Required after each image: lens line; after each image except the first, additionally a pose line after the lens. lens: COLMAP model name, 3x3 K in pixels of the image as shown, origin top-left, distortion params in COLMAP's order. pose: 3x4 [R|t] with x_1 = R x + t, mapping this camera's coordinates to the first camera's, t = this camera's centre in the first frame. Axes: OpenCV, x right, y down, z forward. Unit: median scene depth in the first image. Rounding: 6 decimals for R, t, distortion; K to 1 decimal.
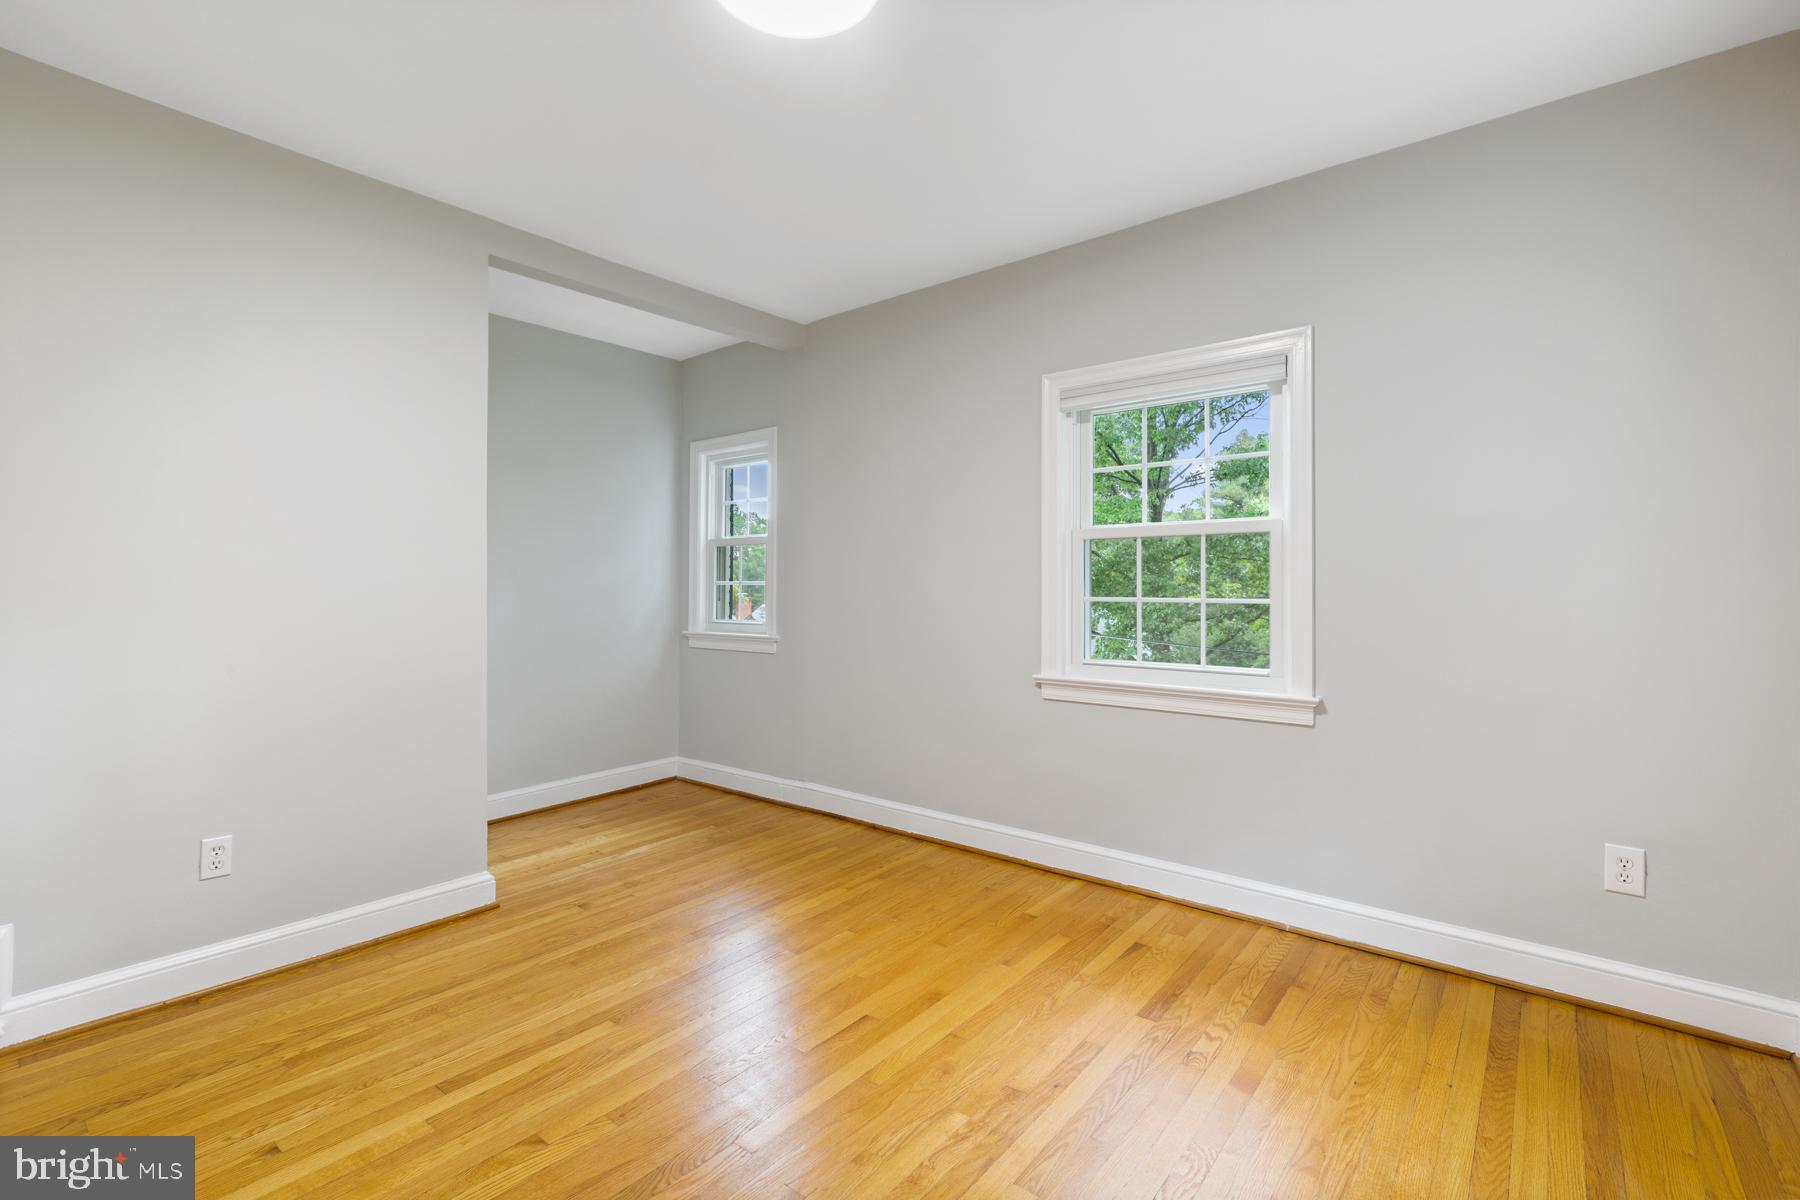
lens RADIAL K [[809.2, 0, 899.2], [0, 809.2, 591.3], [0, 0, 1]] dist [0.003901, -0.001929]
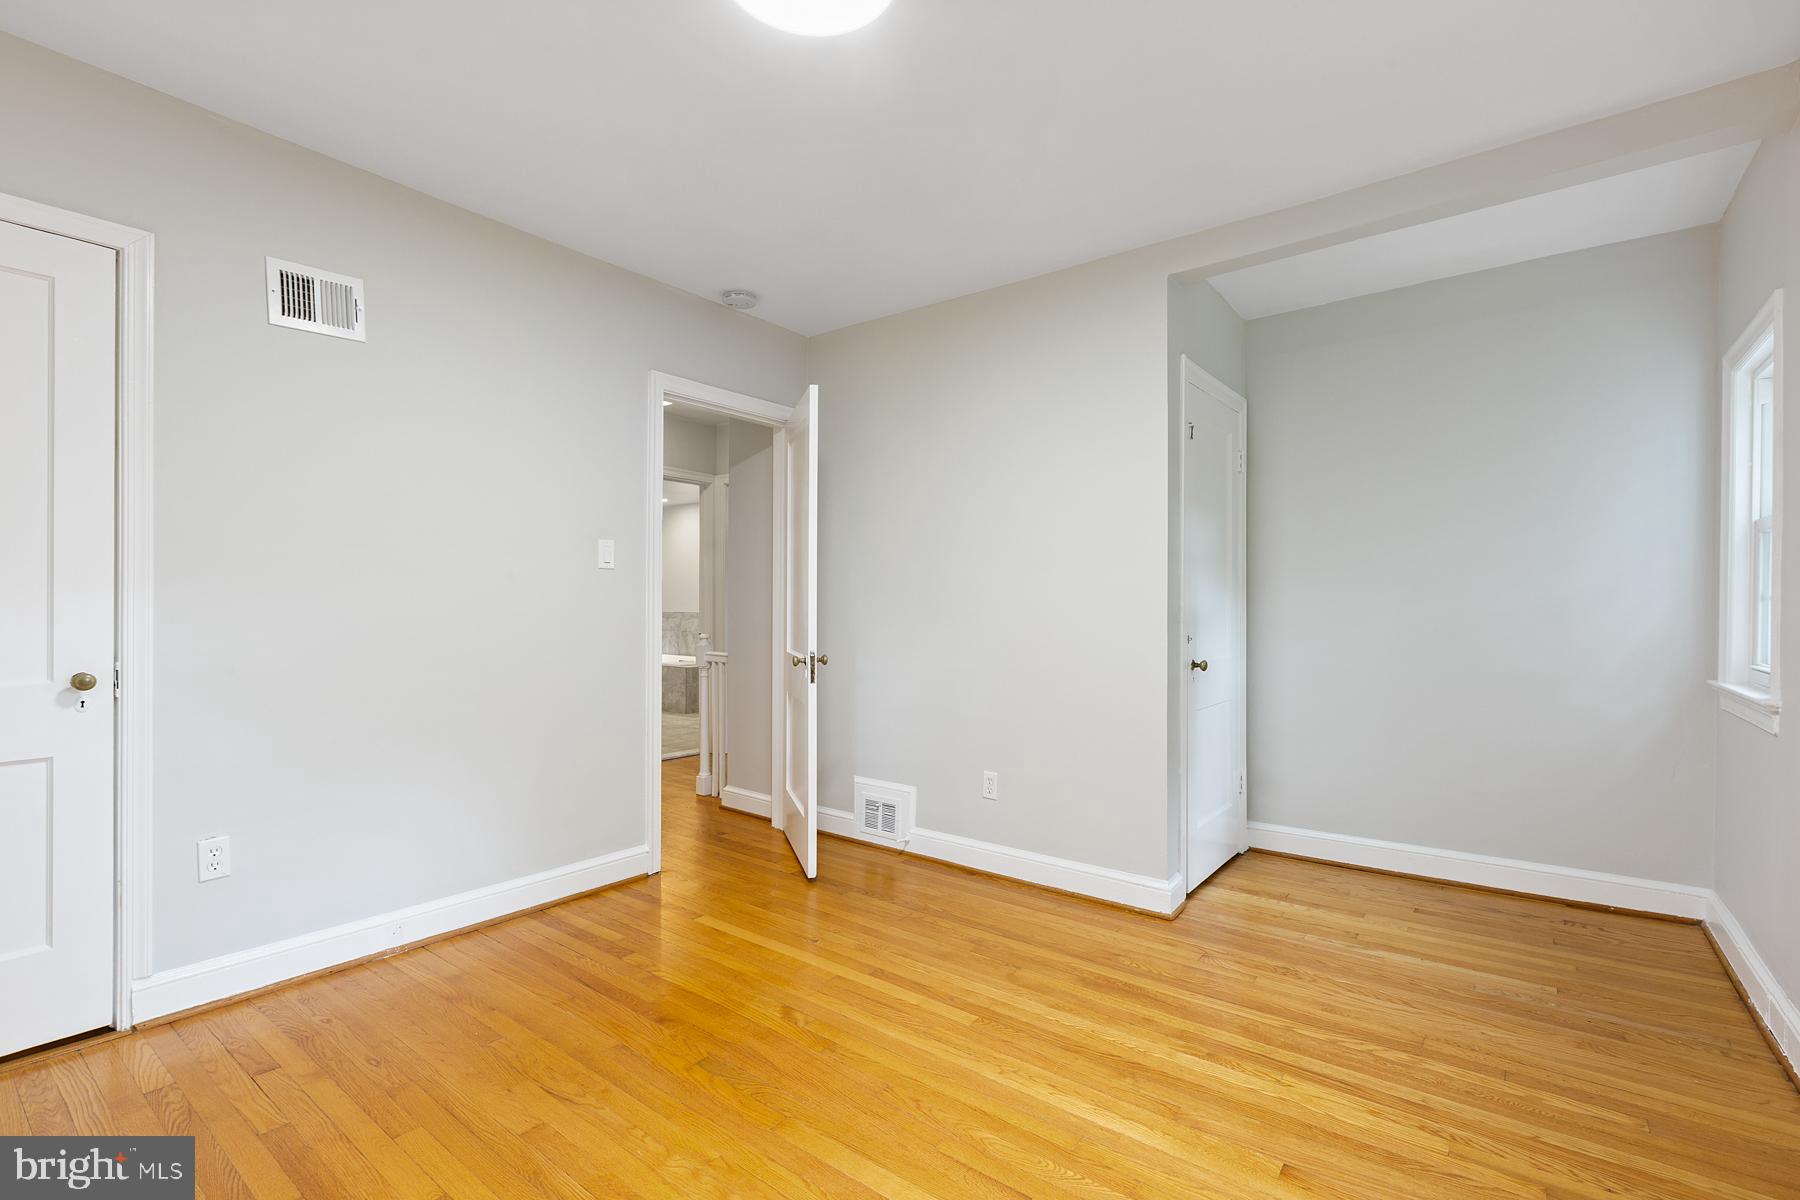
lens RADIAL K [[809.2, 0, 900.2], [0, 809.2, 599.0], [0, 0, 1]] dist [0.003901, -0.001929]
pose [[0.024952, -0.005335, -0.999674, 0.484062], [-0.012239, 0.999909, -0.005642, 0.003952], [0.999614, 0.012376, 0.024885, 0.625786]]
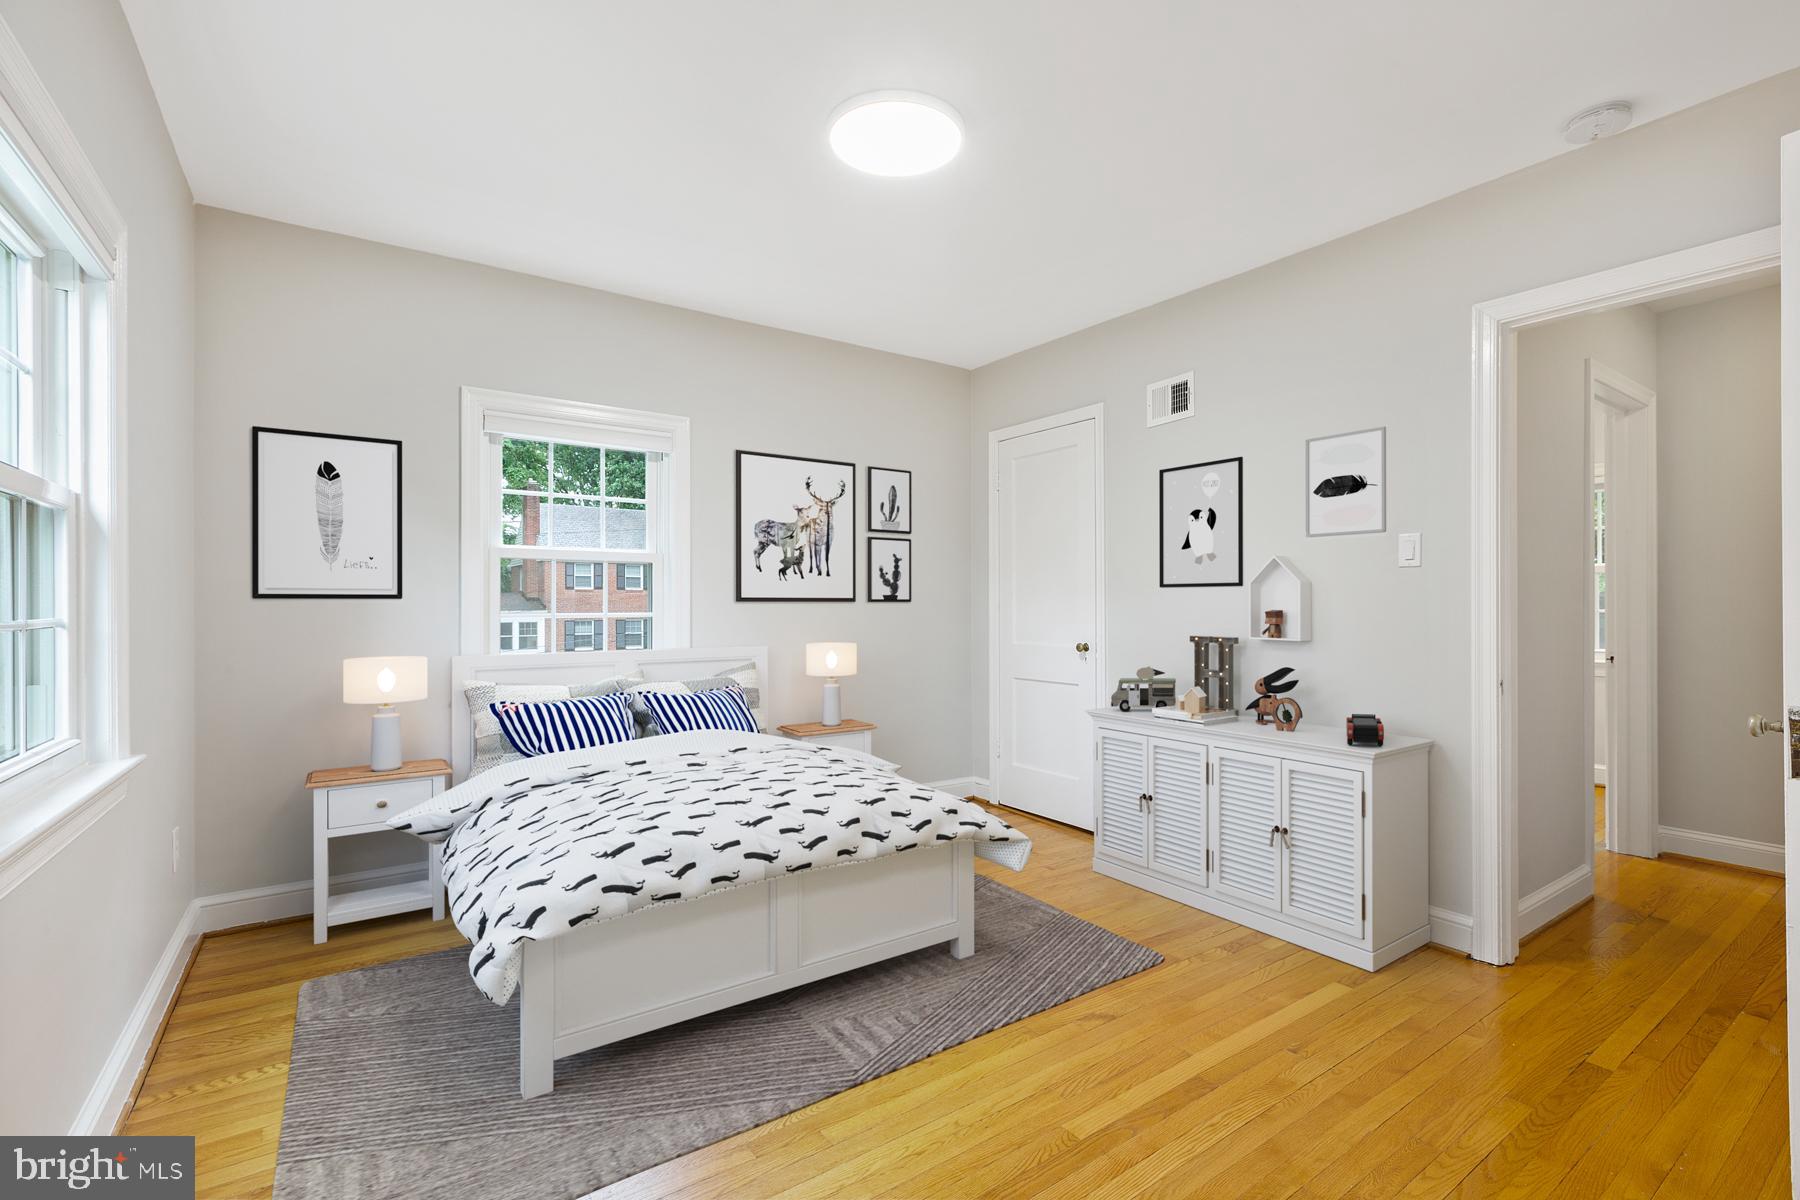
lens RADIAL K [[809.2, 0, 901.1], [0, 809.2, 604.0], [0, 0, 1]] dist [0.003901, -0.001929]
pose [[-0.959813, 0.006473, 0.280565, -0.302115], [0.008214, 0.999954, 0.005028, -0.004383], [-0.280520, 0.007130, -0.959822, 1.312204]]
